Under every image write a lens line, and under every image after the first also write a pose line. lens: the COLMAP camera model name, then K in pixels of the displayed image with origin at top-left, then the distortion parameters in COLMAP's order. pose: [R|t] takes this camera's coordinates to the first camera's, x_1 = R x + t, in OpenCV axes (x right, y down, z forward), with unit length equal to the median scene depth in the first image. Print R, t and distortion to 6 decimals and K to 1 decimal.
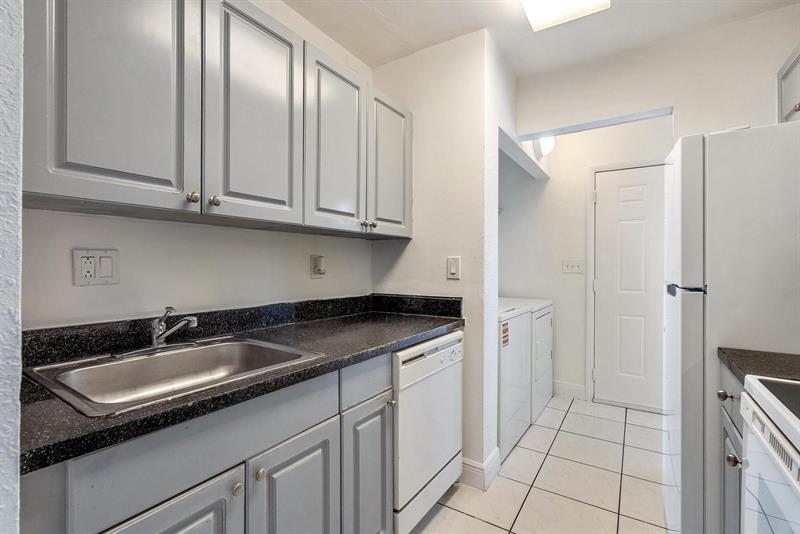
lens RADIAL K [[365.7, 0, 402.7], [0, 365.7, 264.0], [0, 0, 1]] dist [-0.003857, 0.006755]
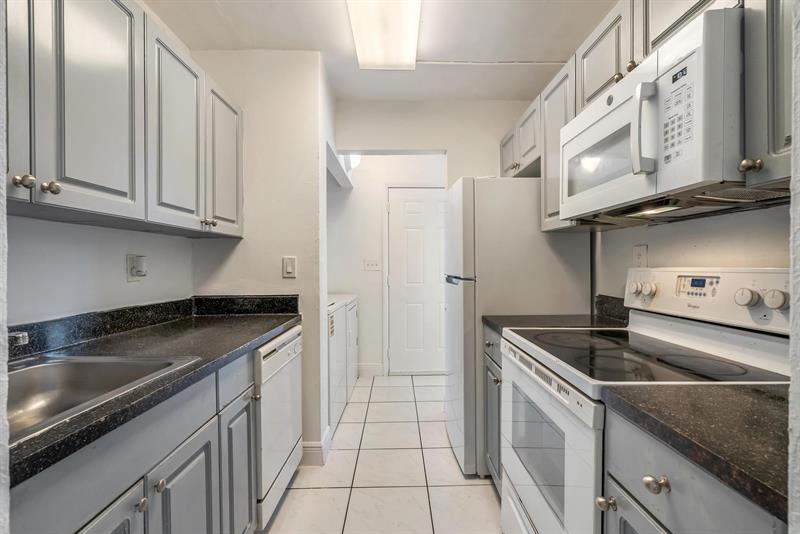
lens RADIAL K [[365.7, 0, 402.7], [0, 365.7, 264.0], [0, 0, 1]] dist [-0.003857, 0.006755]
pose [[0.831043, -0.007256, 0.556161, -0.194915], [0.006357, 0.999974, 0.003547, -0.000194], [-0.556172, 0.000587, 0.831067, -0.070693]]
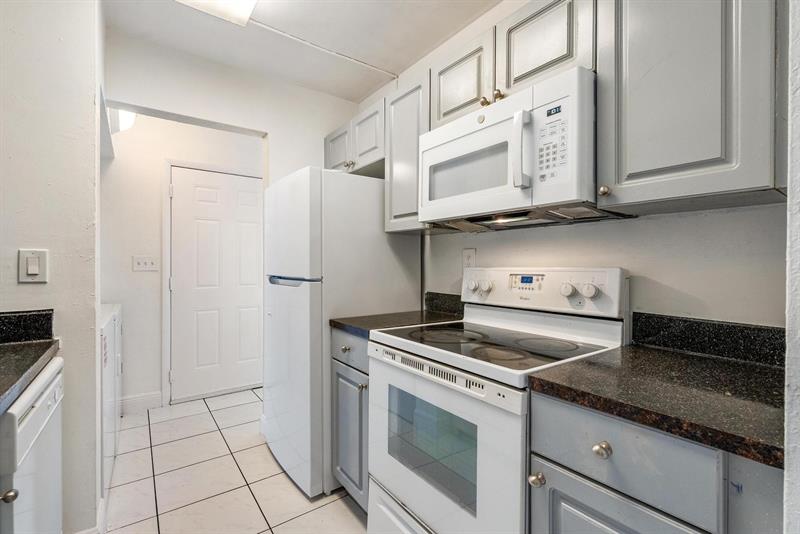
lens RADIAL K [[365.7, 0, 402.7], [0, 365.7, 264.0], [0, 0, 1]] dist [-0.003857, 0.006755]
pose [[0.352383, -0.001886, 0.935854, -0.267447], [-0.004620, 0.999982, 0.003755, 0.001944], [-0.935844, -0.005647, 0.352368, 0.157647]]
